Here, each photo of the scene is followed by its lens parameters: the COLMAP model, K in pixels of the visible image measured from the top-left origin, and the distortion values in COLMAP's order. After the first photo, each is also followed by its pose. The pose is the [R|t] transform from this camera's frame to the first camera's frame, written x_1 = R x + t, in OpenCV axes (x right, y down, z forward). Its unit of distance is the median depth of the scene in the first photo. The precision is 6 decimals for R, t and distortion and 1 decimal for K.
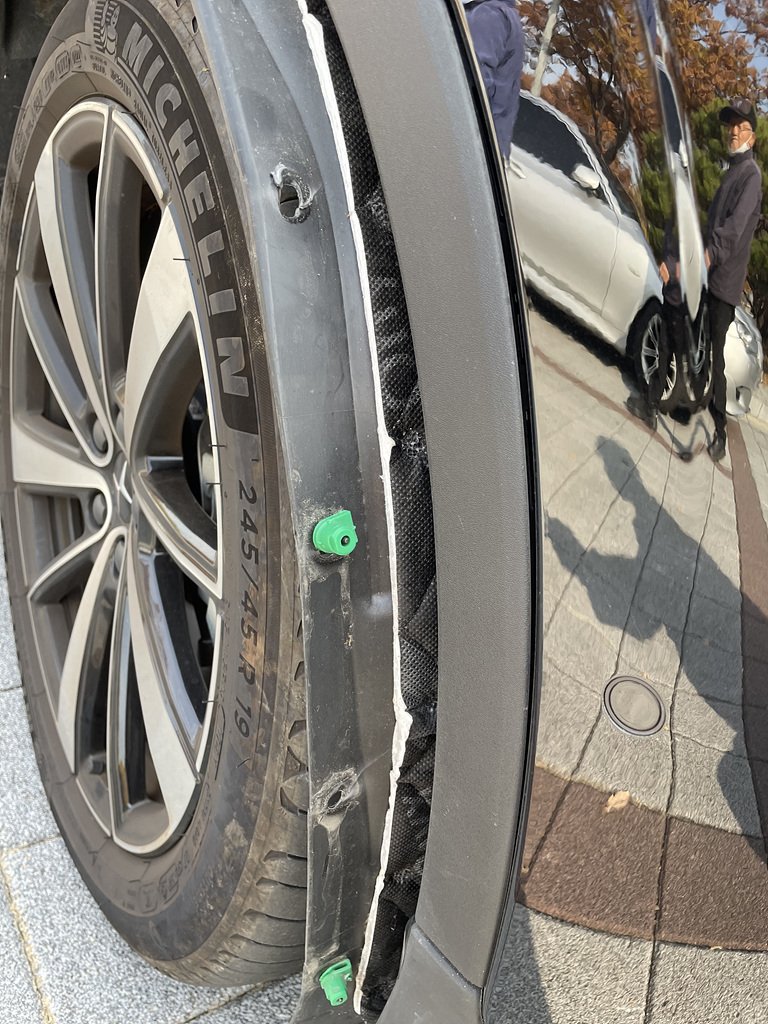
lens RADIAL K [[794.7, 0, 378.7], [0, 794.7, 519.5], [0, 0, 1]] dist [0.081984, -0.124643]
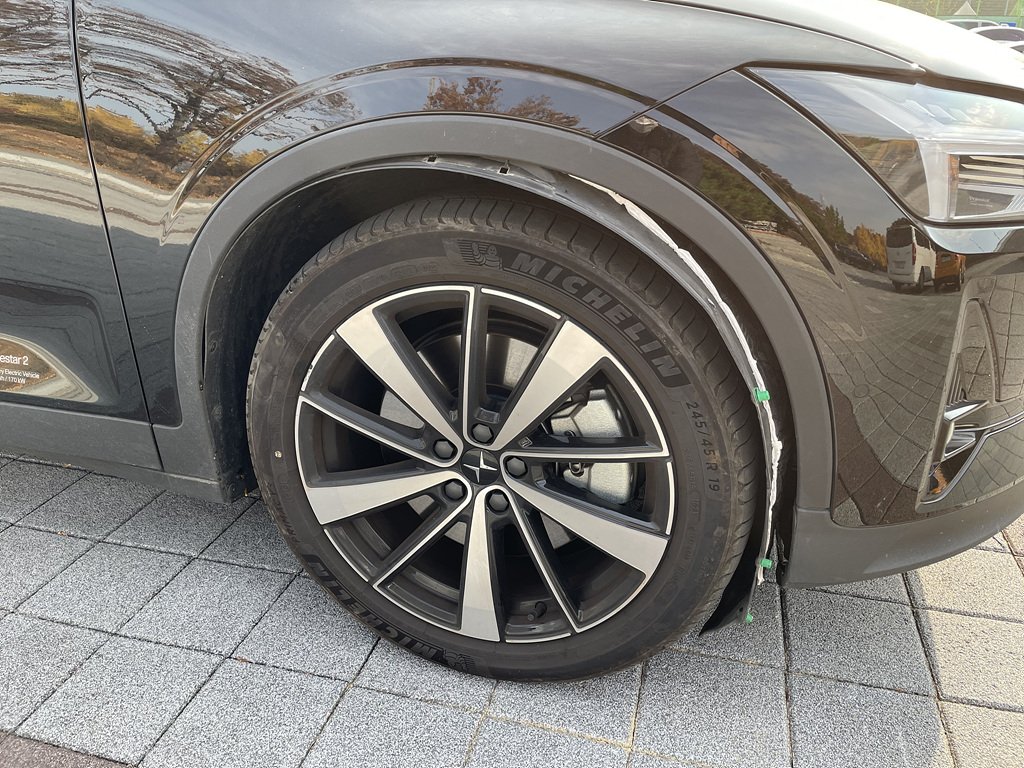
lens RADIAL K [[768.6, 0, 510.7], [0, 768.6, 370.6], [0, 0, 1]] dist [0.103197, -0.143015]
pose [[0.735555, -0.454418, 0.502456, -1.742081], [0.458219, 0.879996, 0.125067, -0.691367], [-0.498993, 0.138241, 0.855509, -0.865928]]
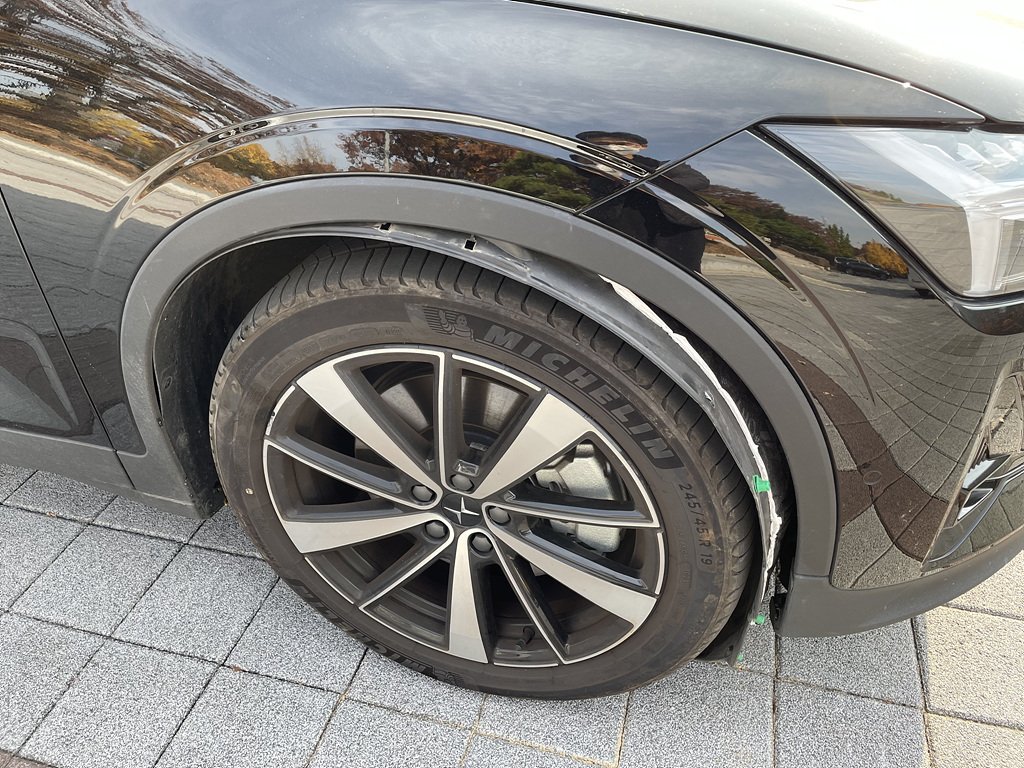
lens RADIAL K [[769.5, 0, 512.0], [0, 769.5, 384.0], [0, 0, 1]] dist [0.104498, -0.144984]
pose [[0.734564, -0.563429, 0.378106, -1.191676], [0.472949, 0.824712, 0.310112, -1.196284], [-0.486554, -0.048973, 0.872277, -0.739601]]
